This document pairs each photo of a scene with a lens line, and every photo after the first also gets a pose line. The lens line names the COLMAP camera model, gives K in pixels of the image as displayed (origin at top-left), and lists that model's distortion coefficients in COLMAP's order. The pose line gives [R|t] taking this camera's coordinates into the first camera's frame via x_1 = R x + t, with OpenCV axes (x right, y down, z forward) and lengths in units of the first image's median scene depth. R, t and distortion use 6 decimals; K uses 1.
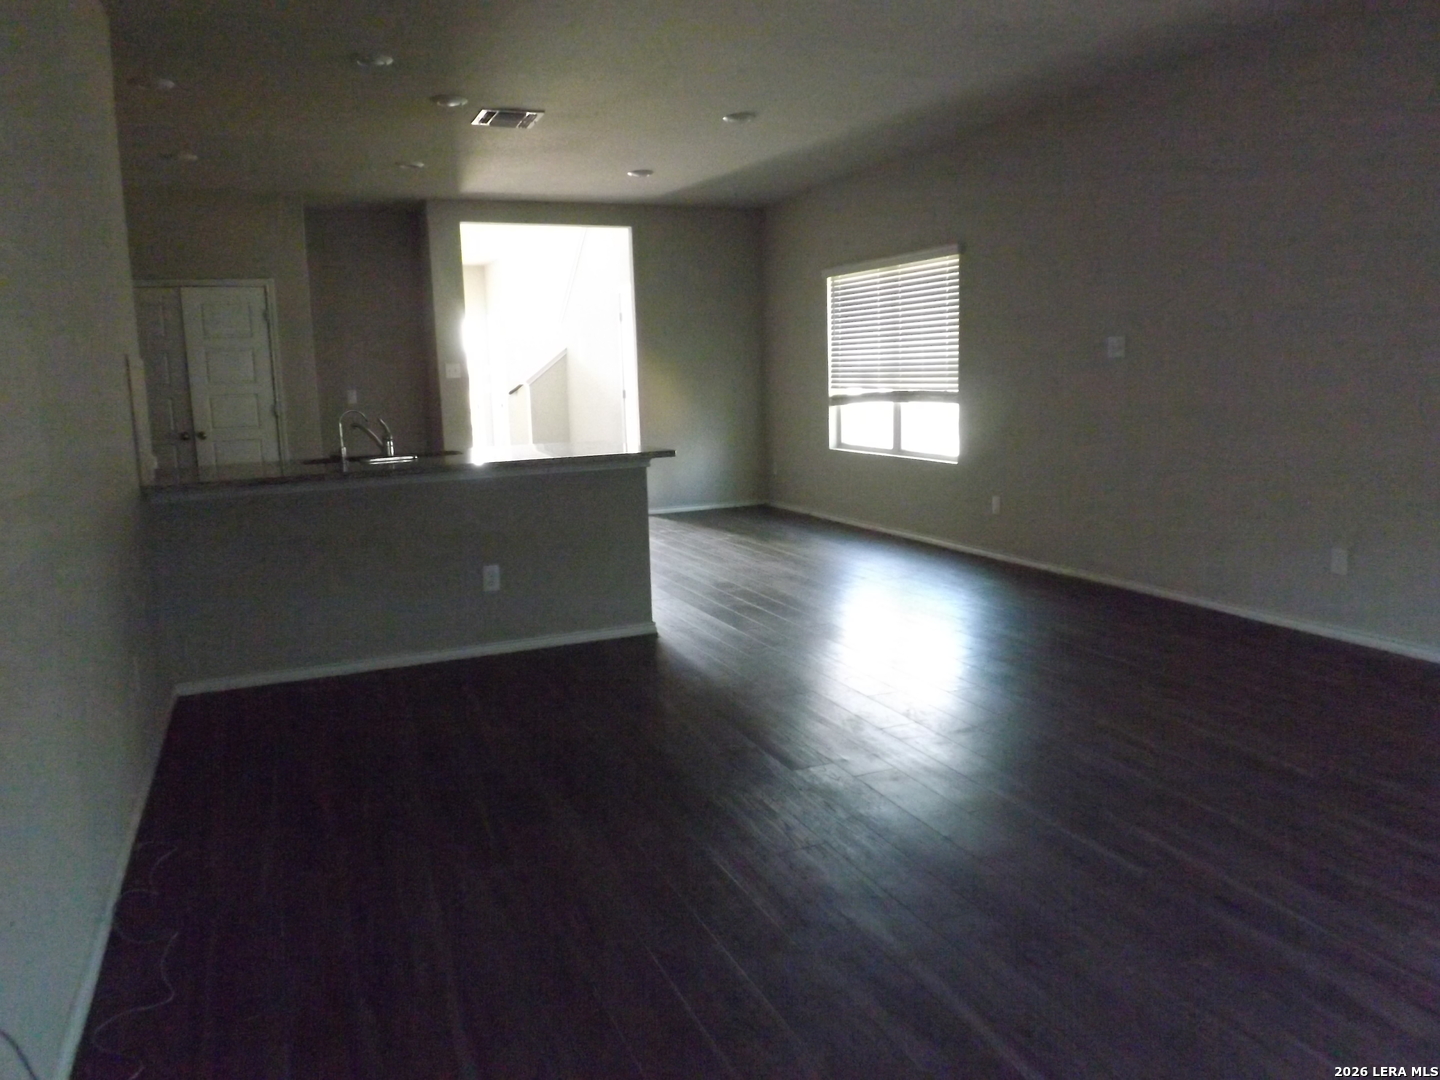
lens RADIAL K [[1061.4, 0, 720.0], [0, 1061.4, 540.0], [0, 0, 1]] dist [-0.046827, 0.002526]
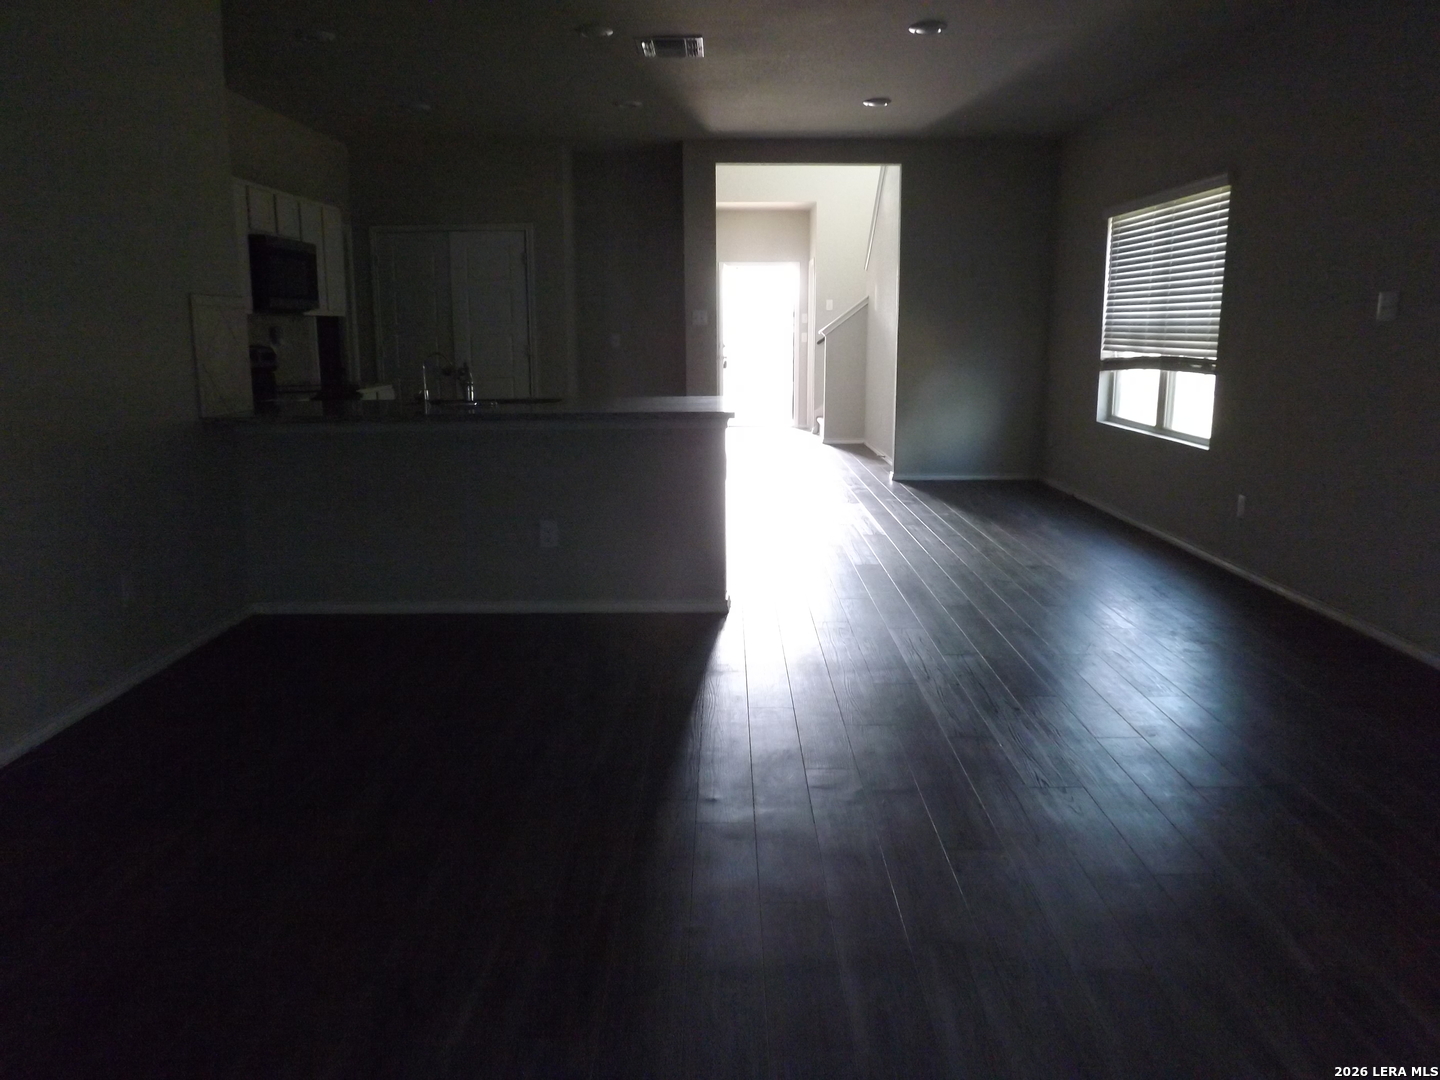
lens RADIAL K [[1061.4, 0, 720.0], [0, 1061.4, 540.0], [0, 0, 1]] dist [-0.046827, 0.002526]
pose [[0.915054, 0.104857, -0.389463, 0.182102], [-0.086989, 0.994197, 0.063290, -0.019999], [0.393840, -0.024035, 0.918865, 0.108155]]
